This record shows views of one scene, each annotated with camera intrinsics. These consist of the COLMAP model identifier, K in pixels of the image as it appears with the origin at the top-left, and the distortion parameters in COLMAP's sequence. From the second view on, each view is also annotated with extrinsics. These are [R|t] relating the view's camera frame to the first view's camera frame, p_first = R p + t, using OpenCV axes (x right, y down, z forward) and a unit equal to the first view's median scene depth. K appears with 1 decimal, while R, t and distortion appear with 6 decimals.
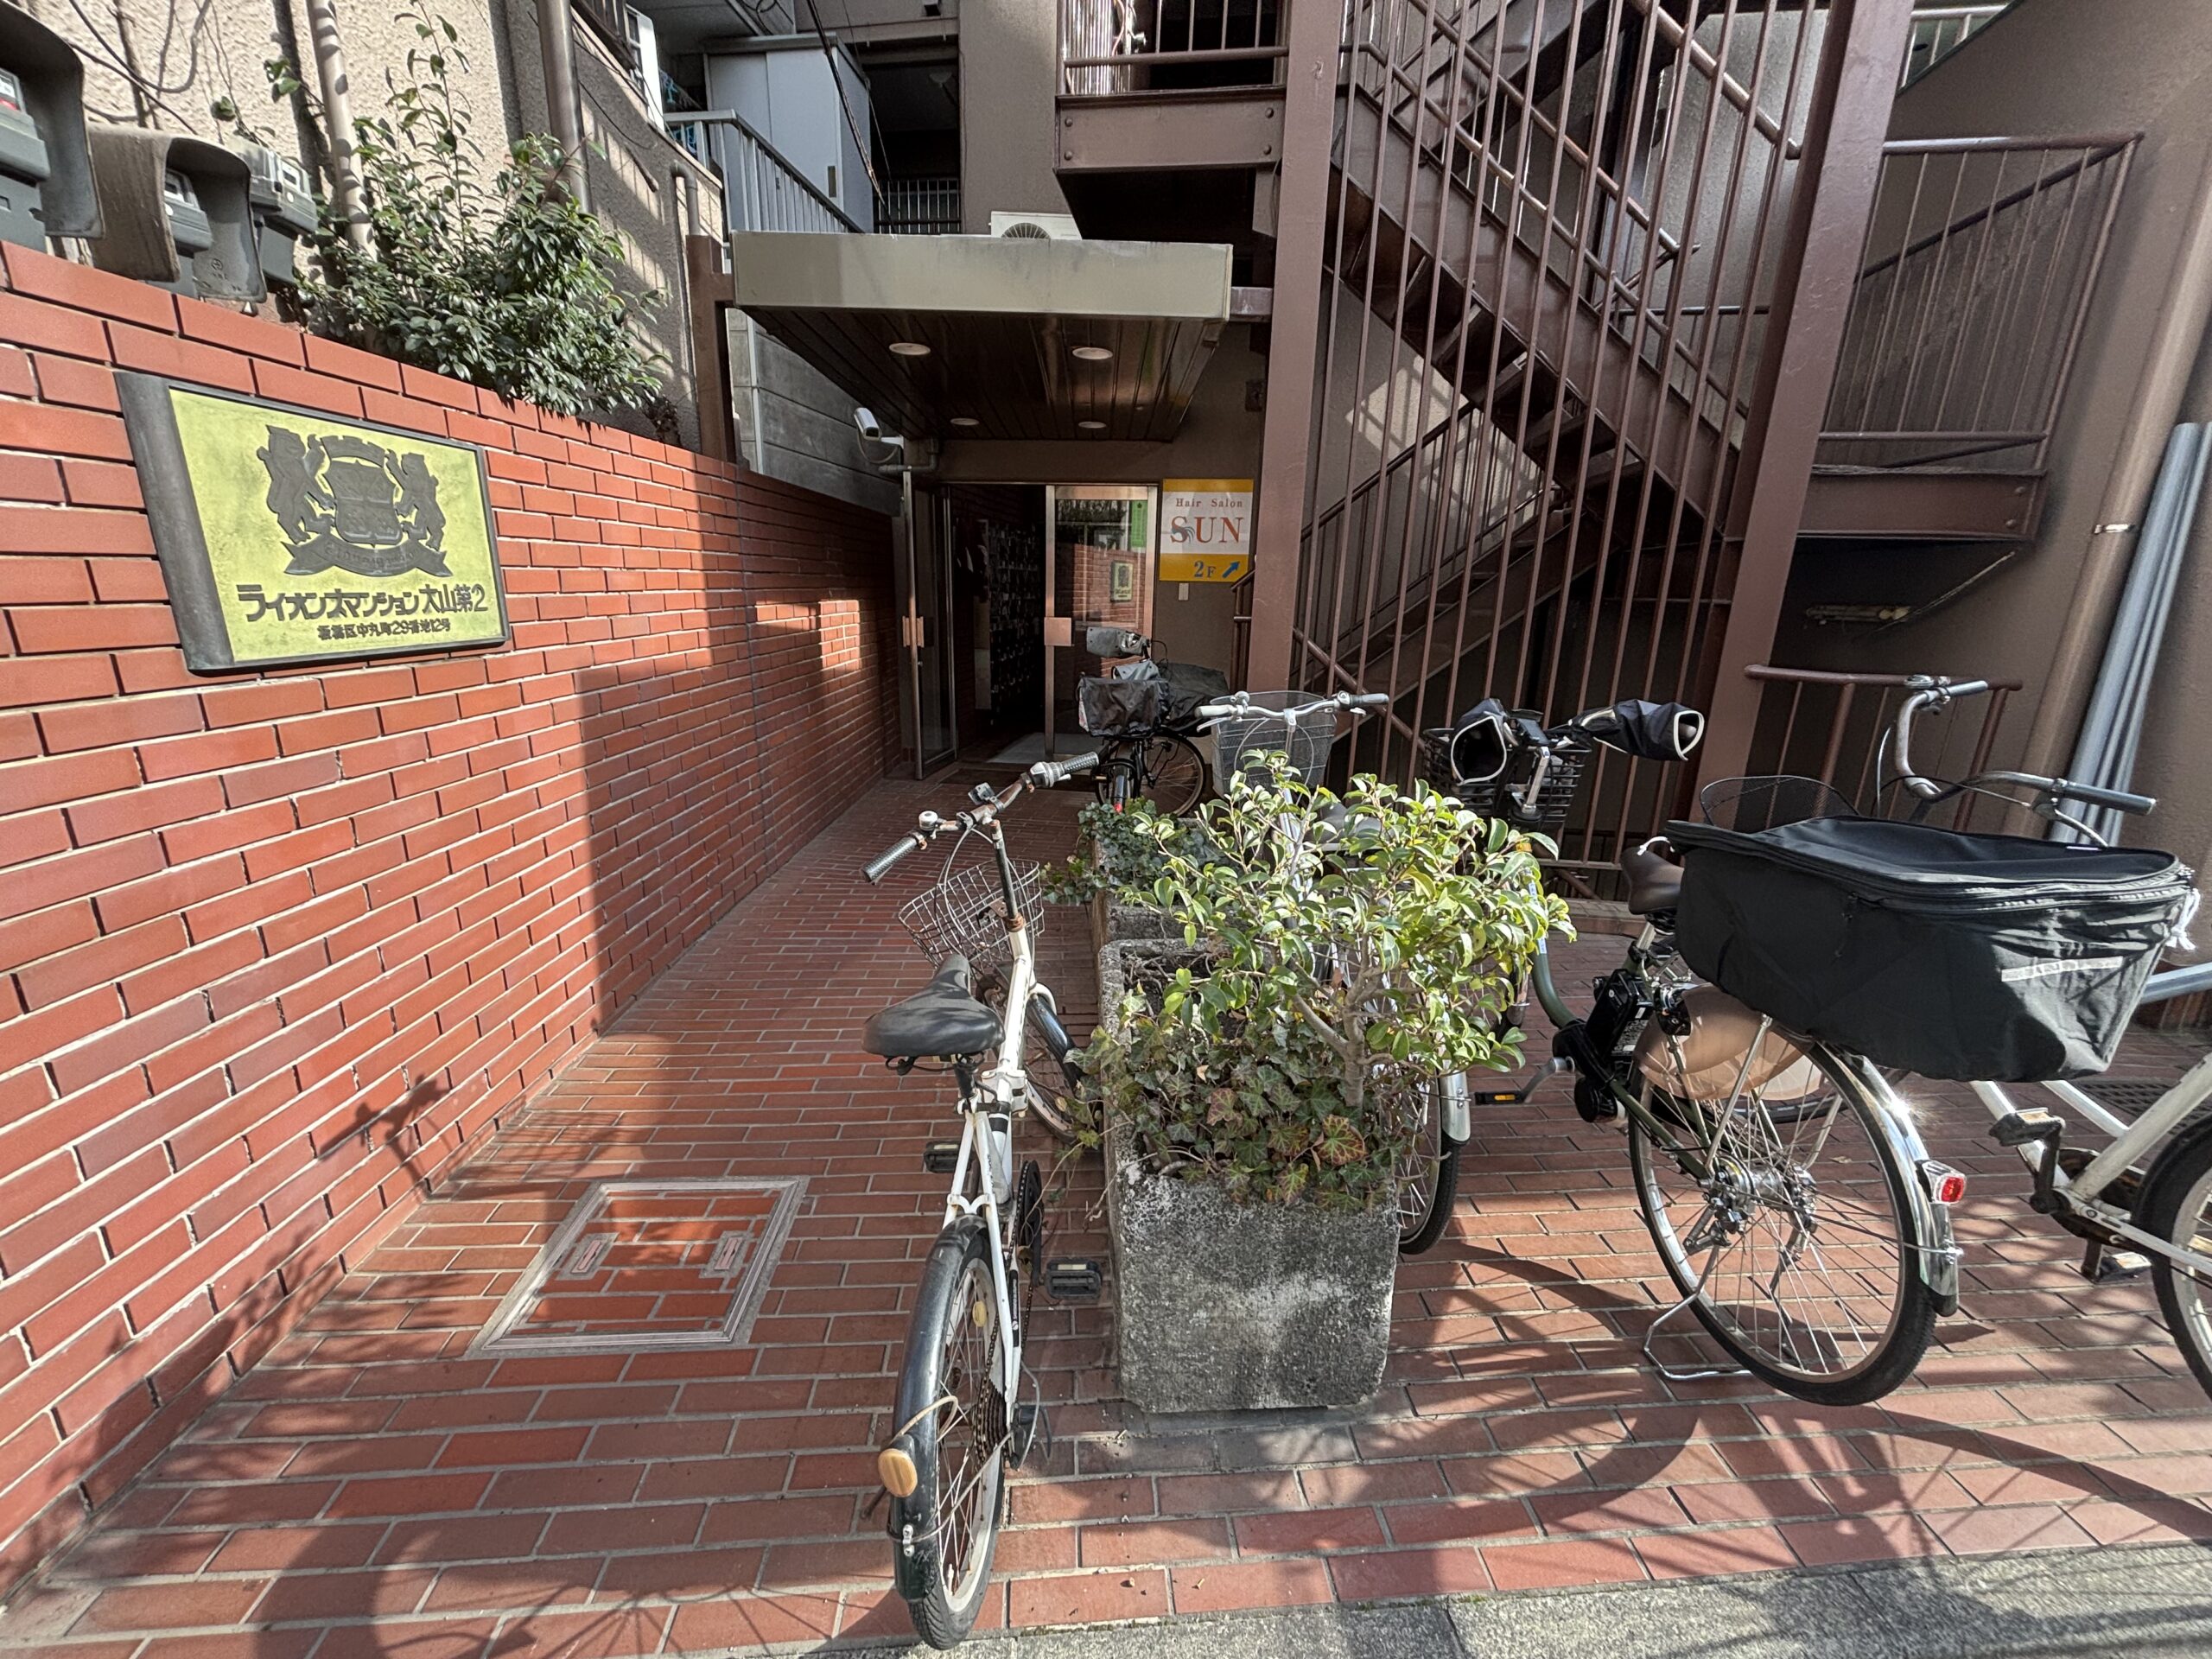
lens RADIAL K [[885.2, 0, 1106.0], [0, 885.2, 829.5], [0, 0, 1]] dist [0.000965, 0.000169]
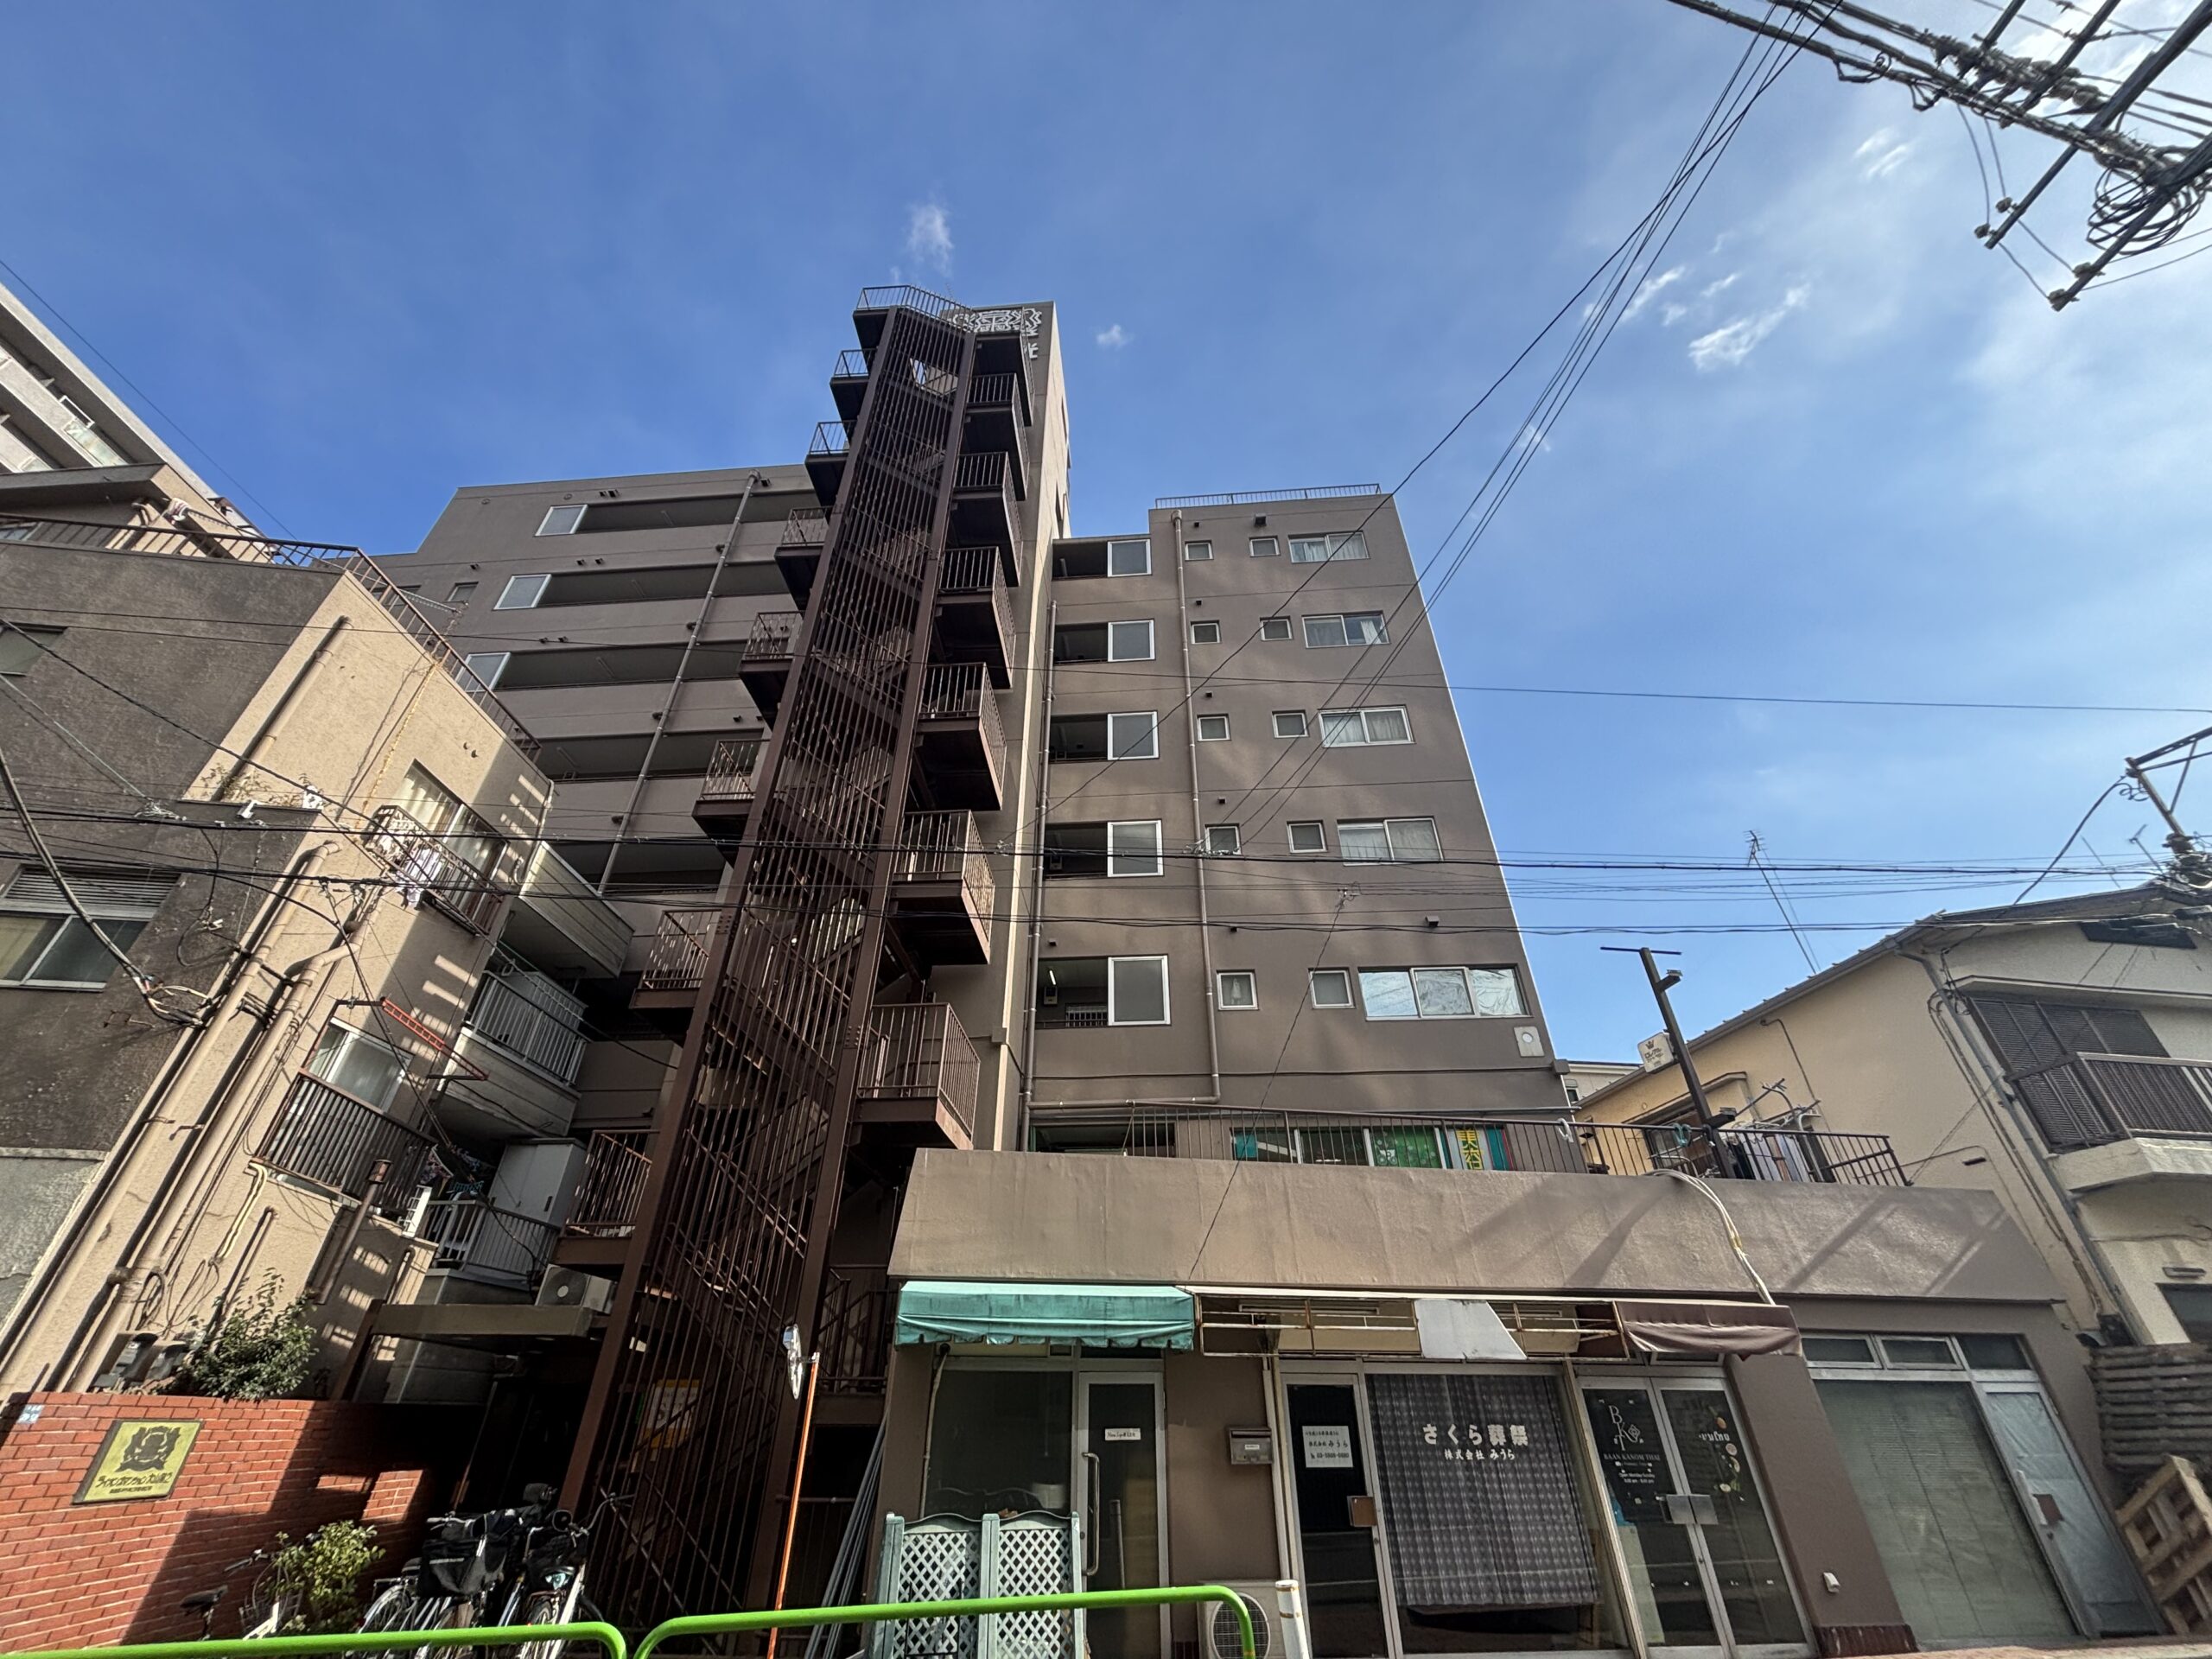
lens RADIAL K [[889.9, 0, 1106.0], [0, 889.9, 829.5], [0, 0, 1]] dist [-0.002034, -0.000462]
pose [[0.995722, 0.034765, 0.085610, 2.221215], [0.042513, 0.650249, -0.758531, 0.755212], [-0.082038, 0.758925, 0.645989, -3.001480]]
